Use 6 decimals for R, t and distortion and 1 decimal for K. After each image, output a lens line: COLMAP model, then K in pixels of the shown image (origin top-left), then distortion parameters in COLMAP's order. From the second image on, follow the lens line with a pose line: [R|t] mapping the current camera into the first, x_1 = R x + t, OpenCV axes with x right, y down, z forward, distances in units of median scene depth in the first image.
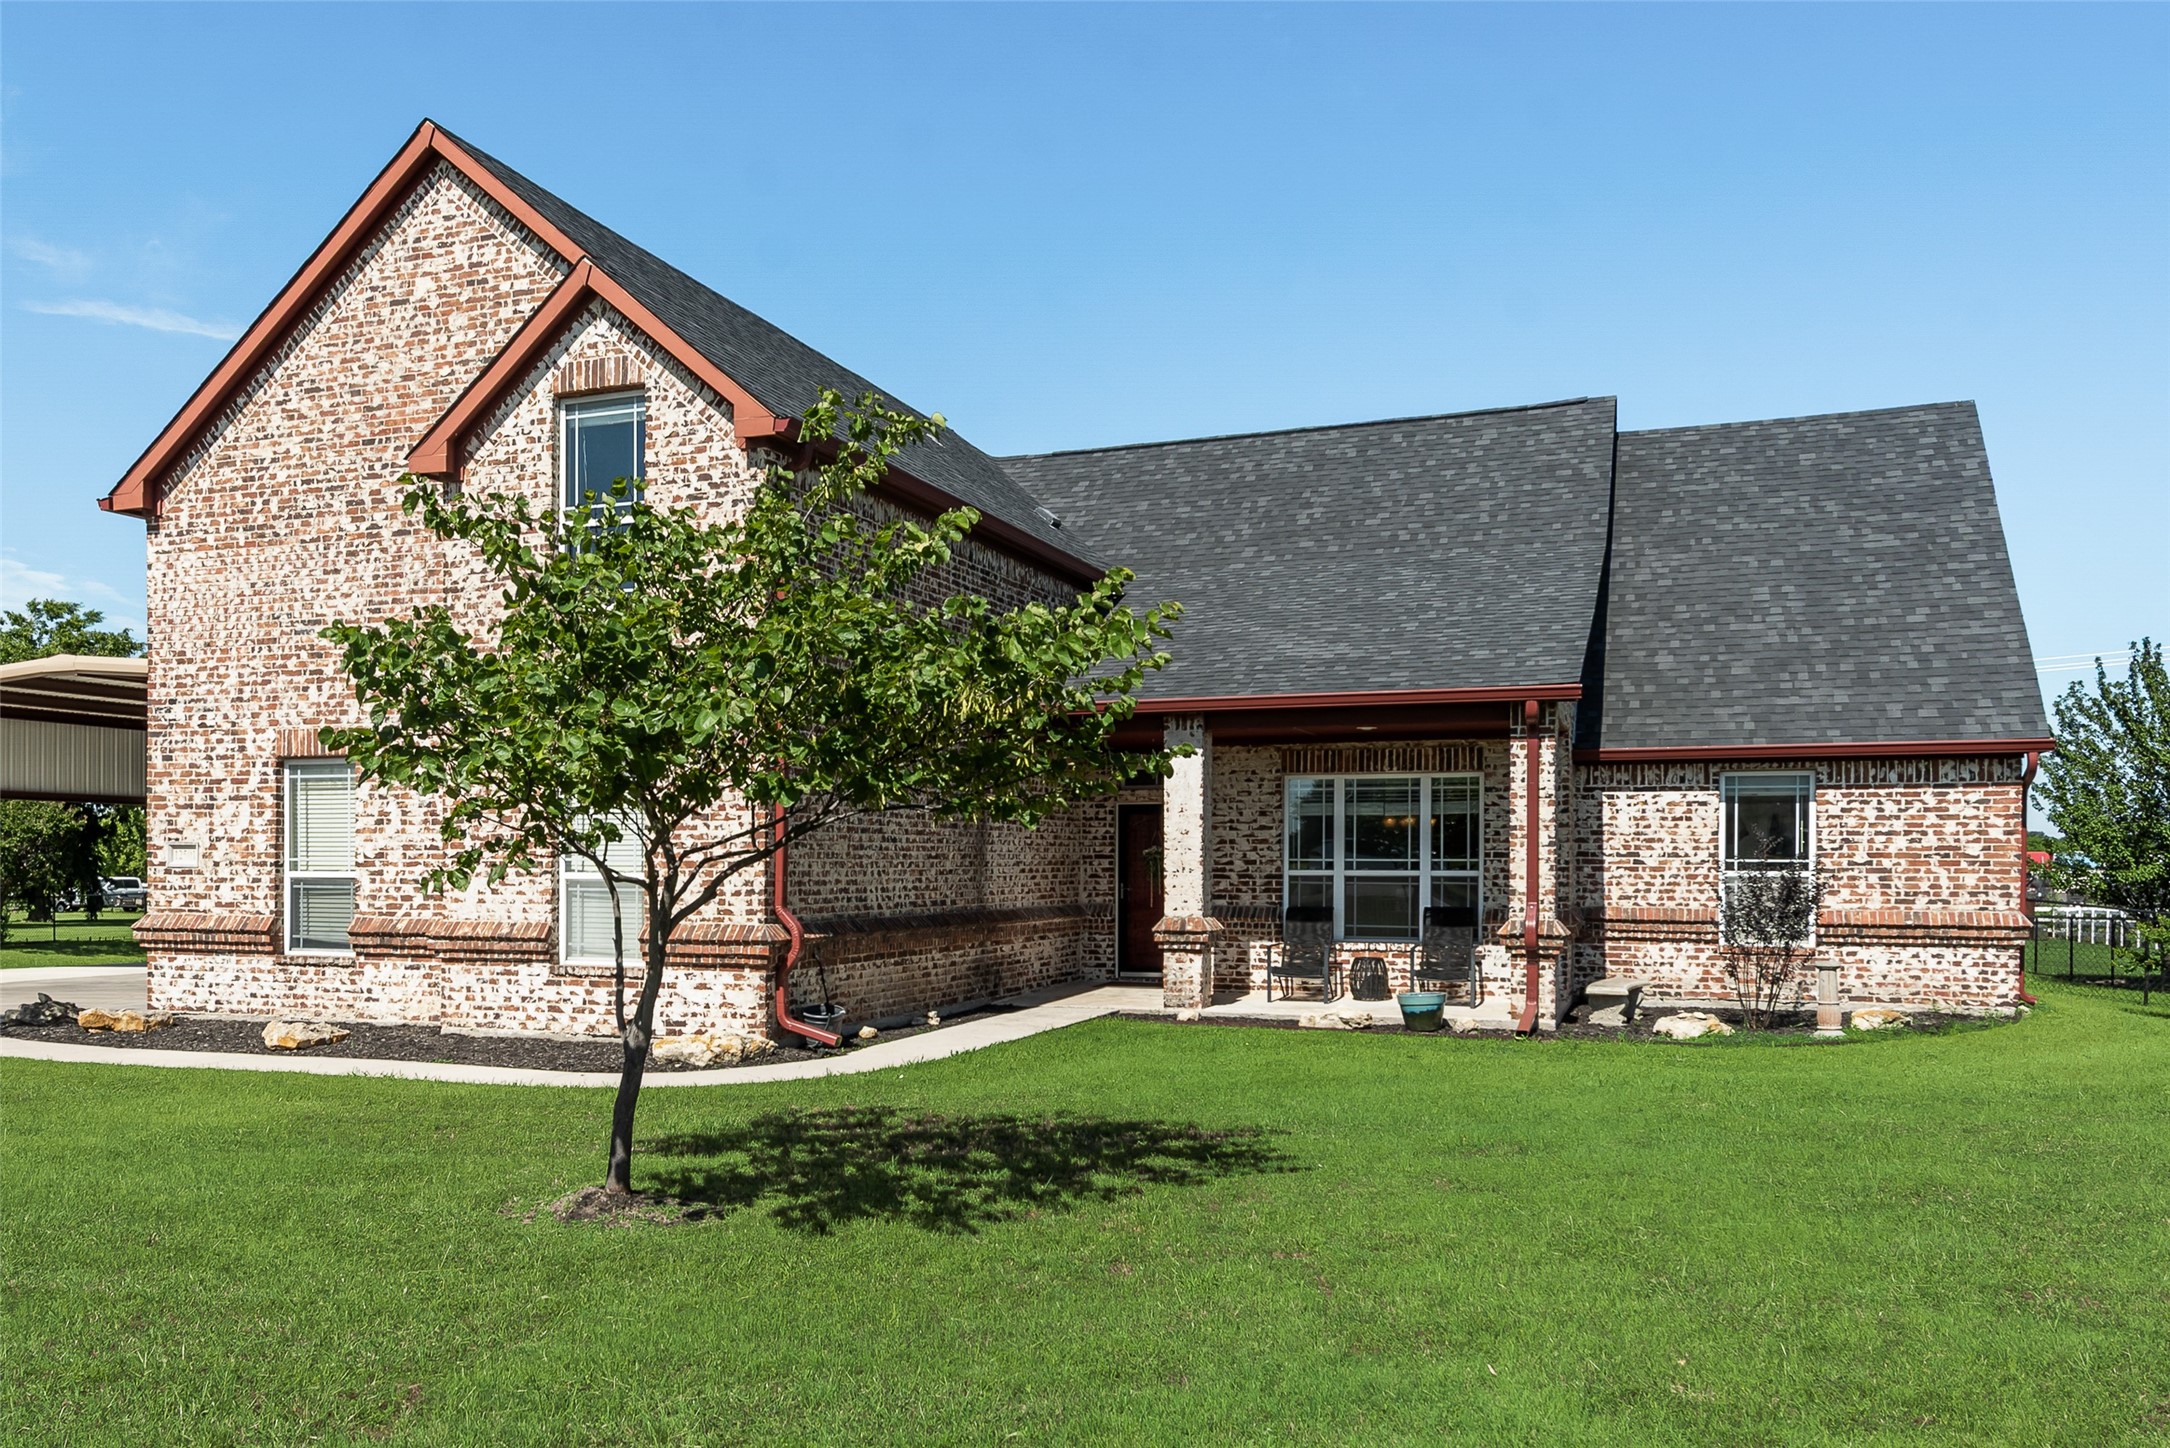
lens RADIAL K [[870.1, 0, 1085.0], [0, 870.1, 724.0], [0, 0, 1]] dist [0.000775, -0.000044]
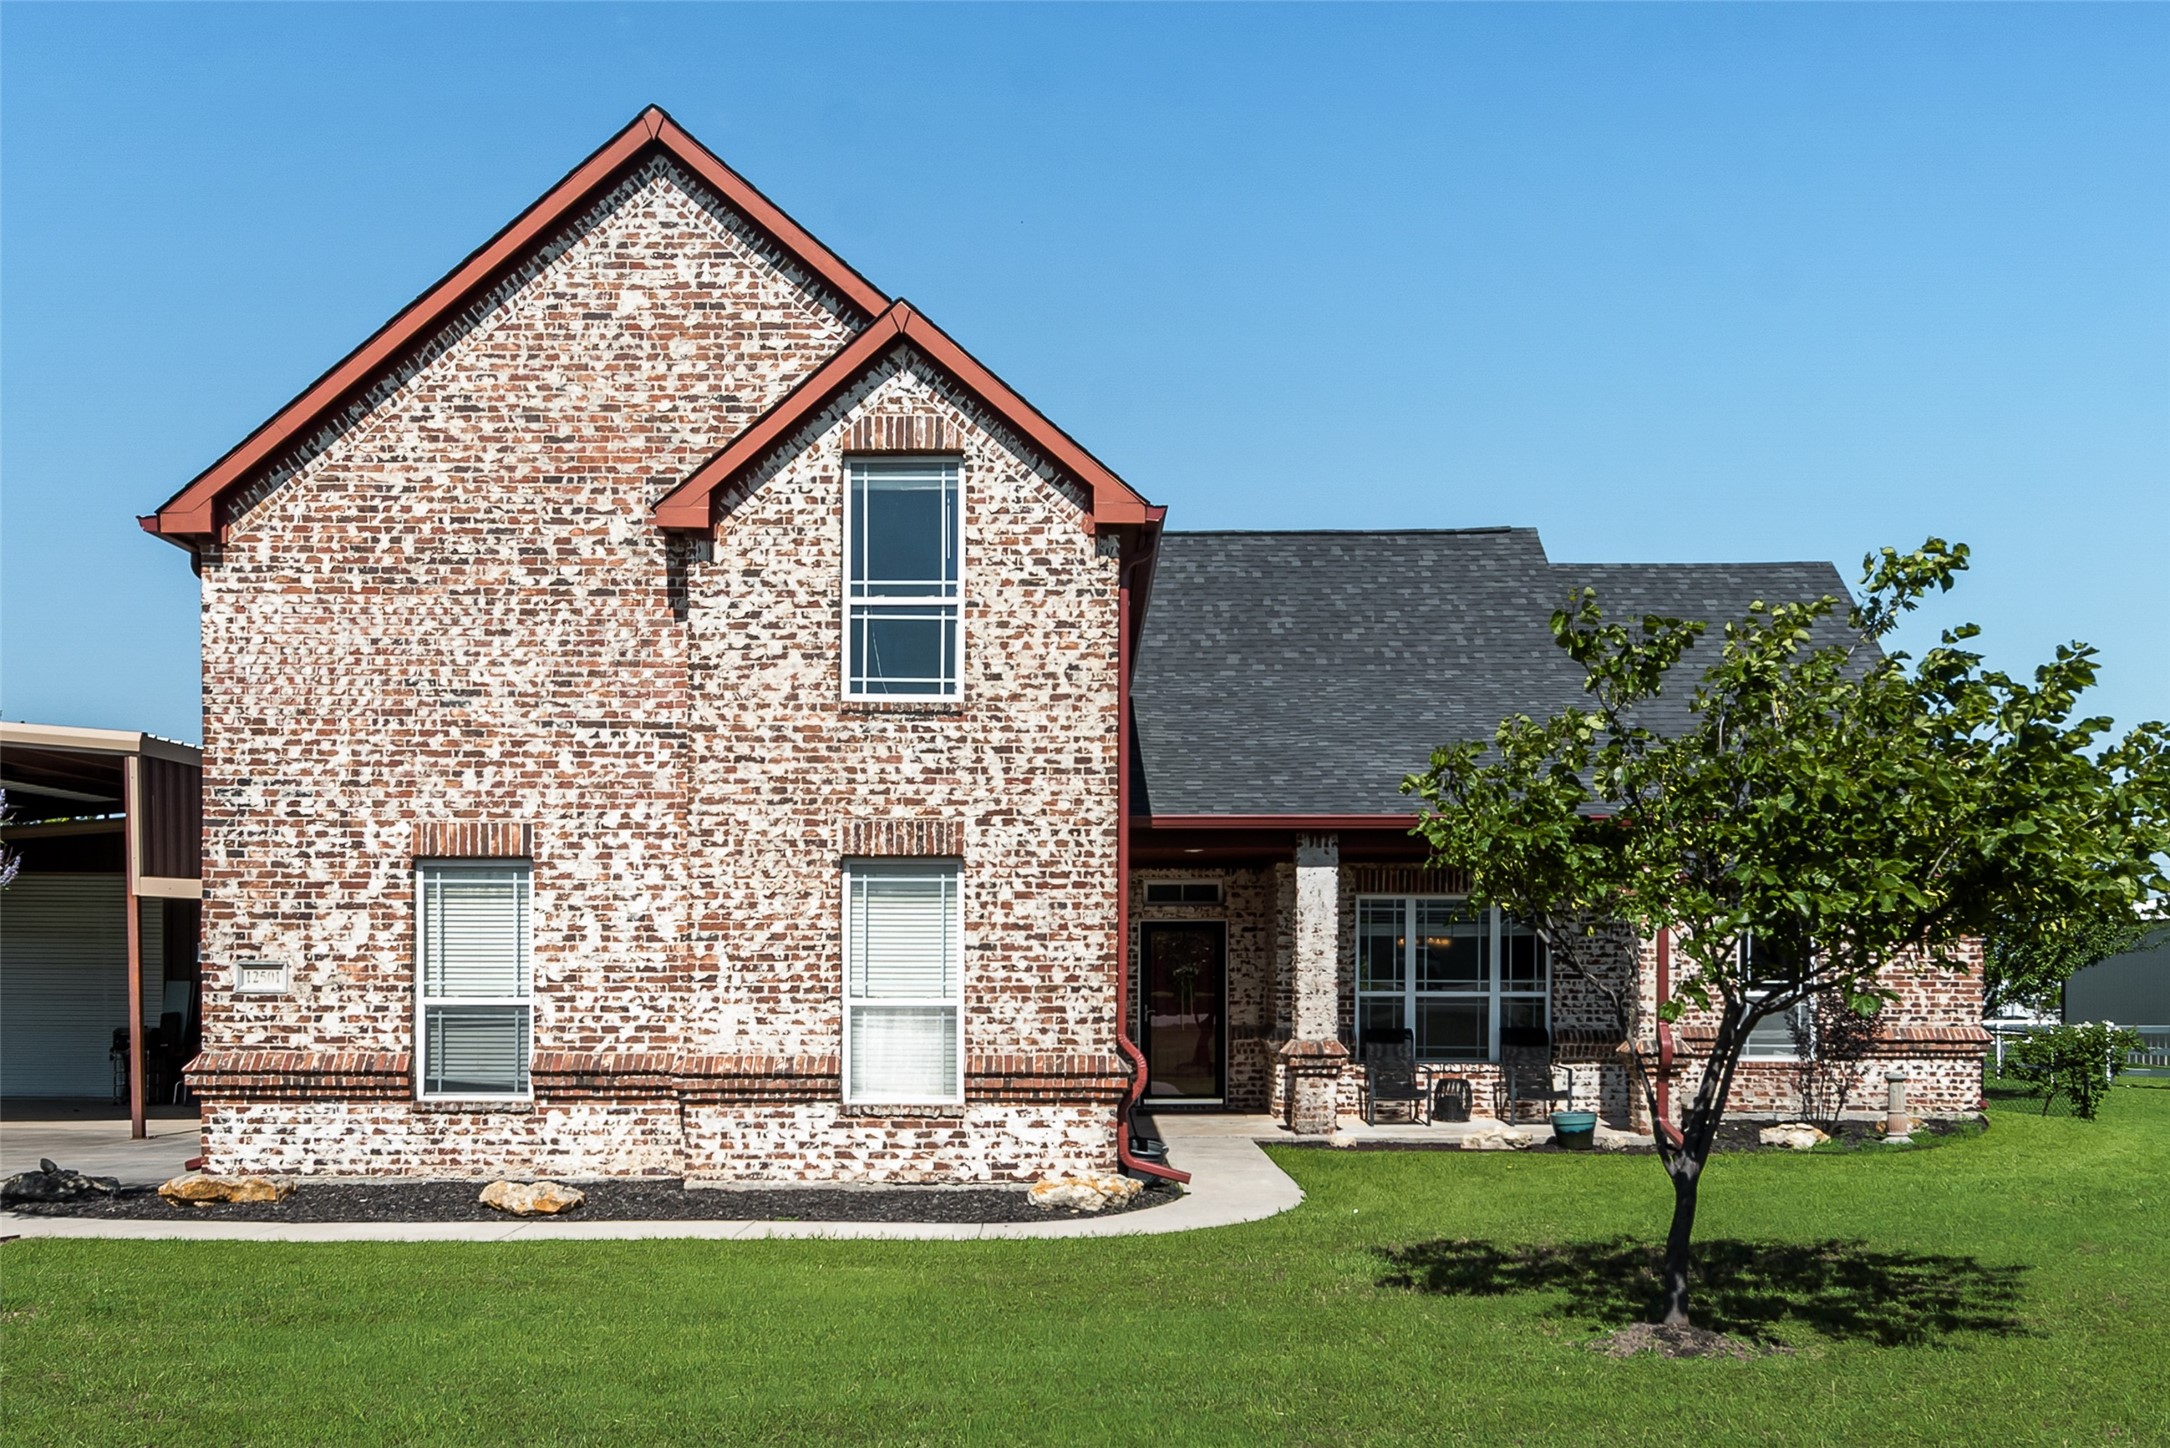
lens RADIAL K [[941.8, 0, 1085.0], [0, 941.8, 829.3], [0, 0, 1]] dist [0.000748, 0.000231]
pose [[0.982230, 0.029661, 0.185323, -0.482257], [-0.029336, 0.999559, -0.004499, -0.001602], [-0.185375, -0.001017, 0.982667, 0.023685]]
